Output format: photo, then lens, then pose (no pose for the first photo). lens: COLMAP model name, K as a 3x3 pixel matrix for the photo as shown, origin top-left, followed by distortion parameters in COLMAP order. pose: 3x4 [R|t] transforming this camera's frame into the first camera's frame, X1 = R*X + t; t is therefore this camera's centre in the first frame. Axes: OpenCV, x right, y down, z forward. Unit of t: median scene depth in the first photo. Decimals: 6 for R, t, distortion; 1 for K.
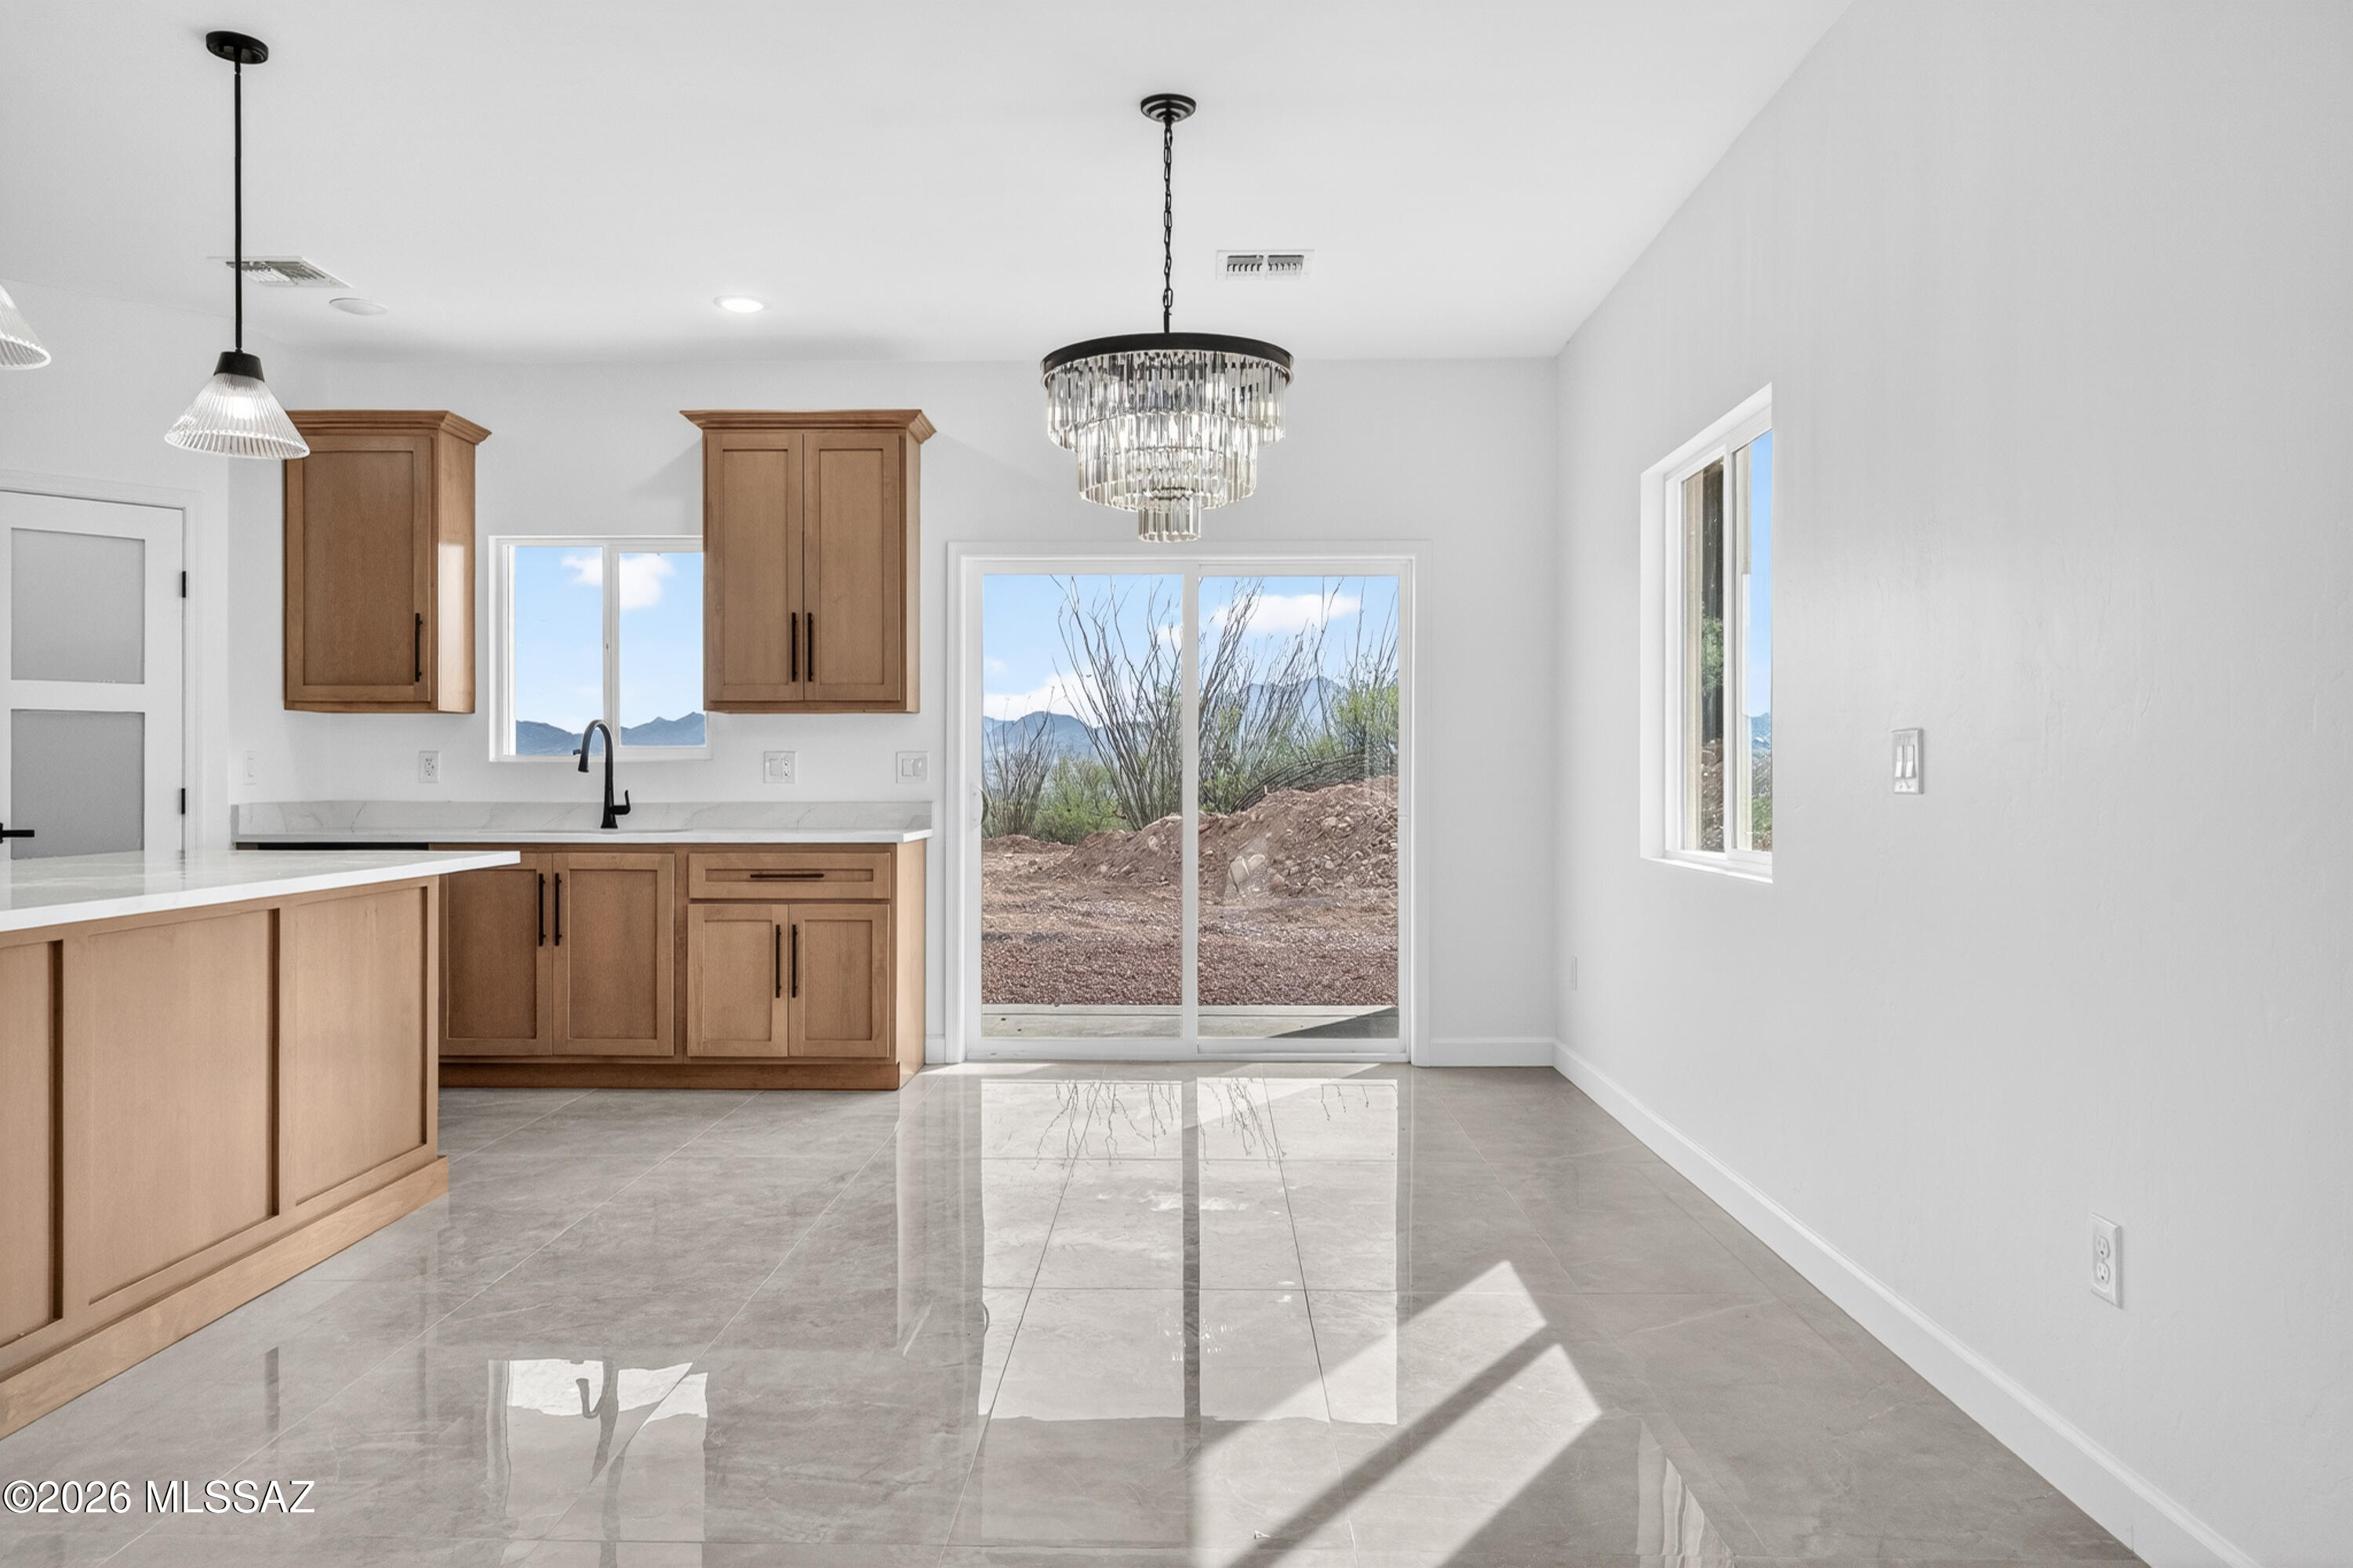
lens RADIAL K [[1624.4, 0, 1160.6], [0, 1624.4, 783.3], [0, 0, 1]] dist [-0.000770, -0.000738]
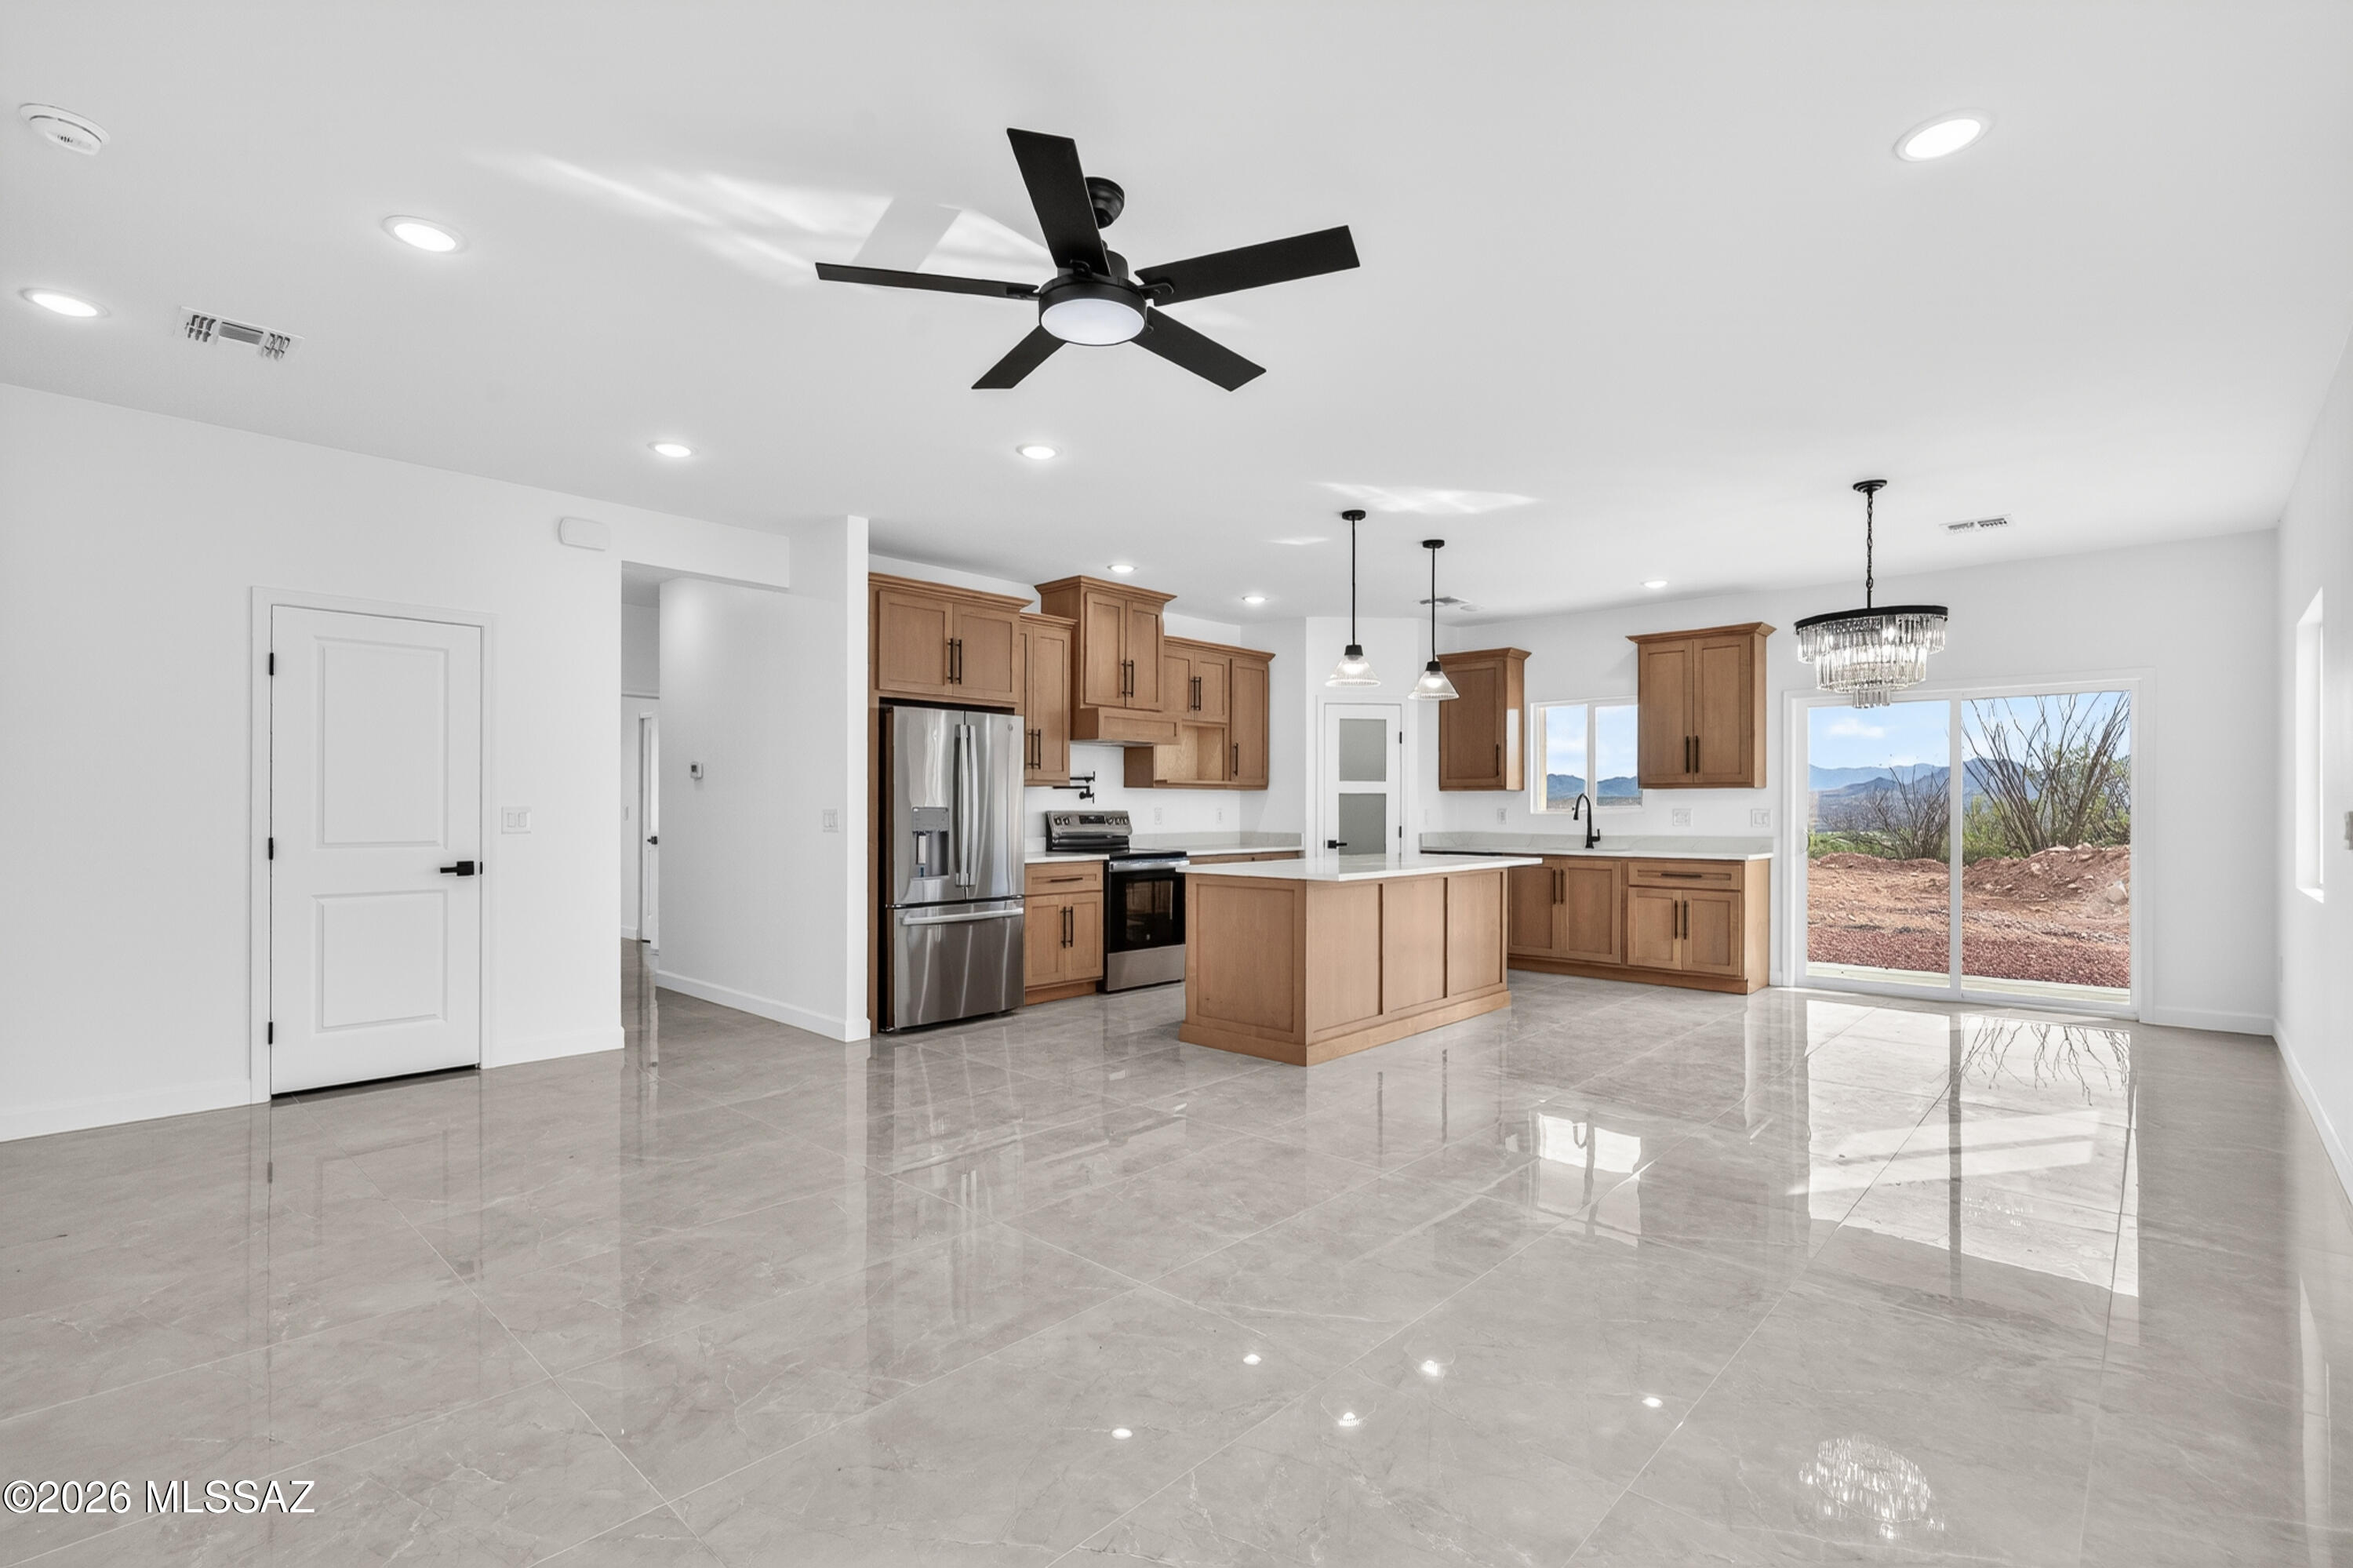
lens RADIAL K [[1069.9, 0, 1166.8], [0, 1069.9, 798.0], [0, 0, 1]] dist [-0.001280, -0.000098]
pose [[0.749168, -0.004692, -0.662364, 0.146967], [-0.005573, 0.999895, -0.013386, -0.013841], [0.662357, 0.013719, 0.749063, -0.338264]]
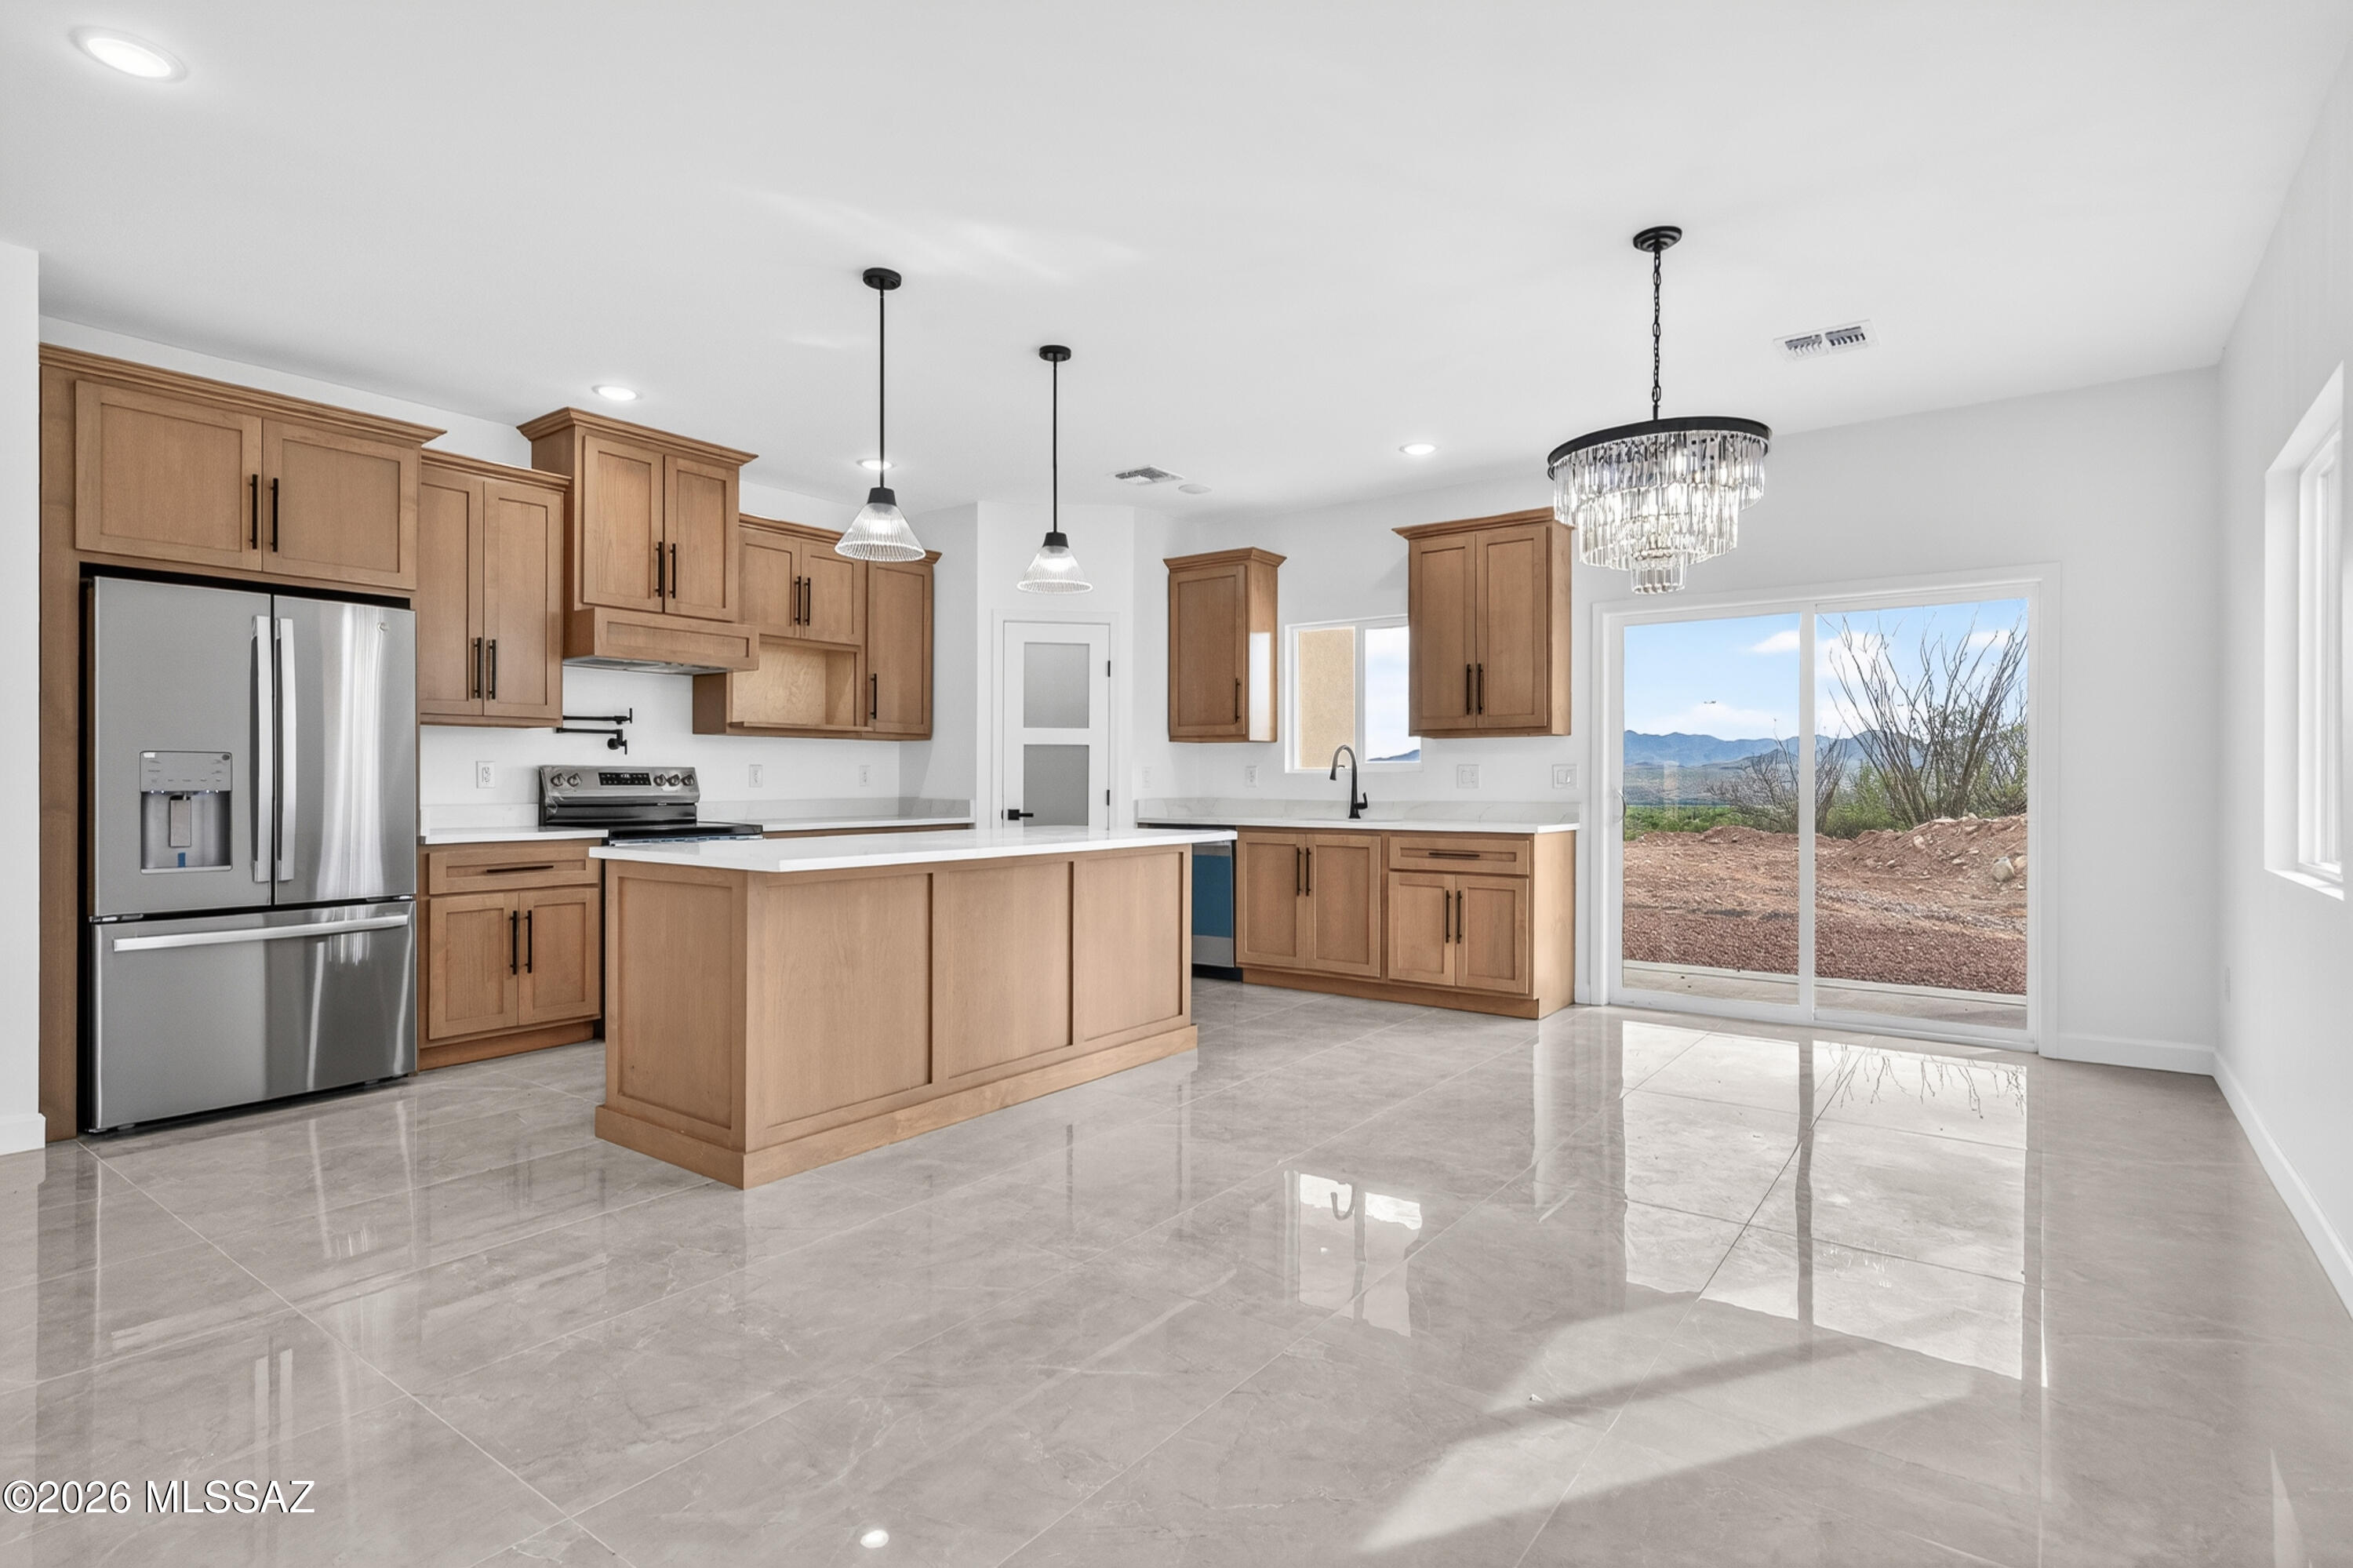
lens RADIAL K [[1164.7, 0, 1168.2], [0, 1164.7, 773.5], [0, 0, 1]] dist [0.001790, 0.000337]
pose [[0.815868, -0.003174, -0.578229, 0.140549], [-0.004313, 0.999924, -0.011574, 0.000070], [0.578222, 0.011937, 0.815792, 0.047076]]
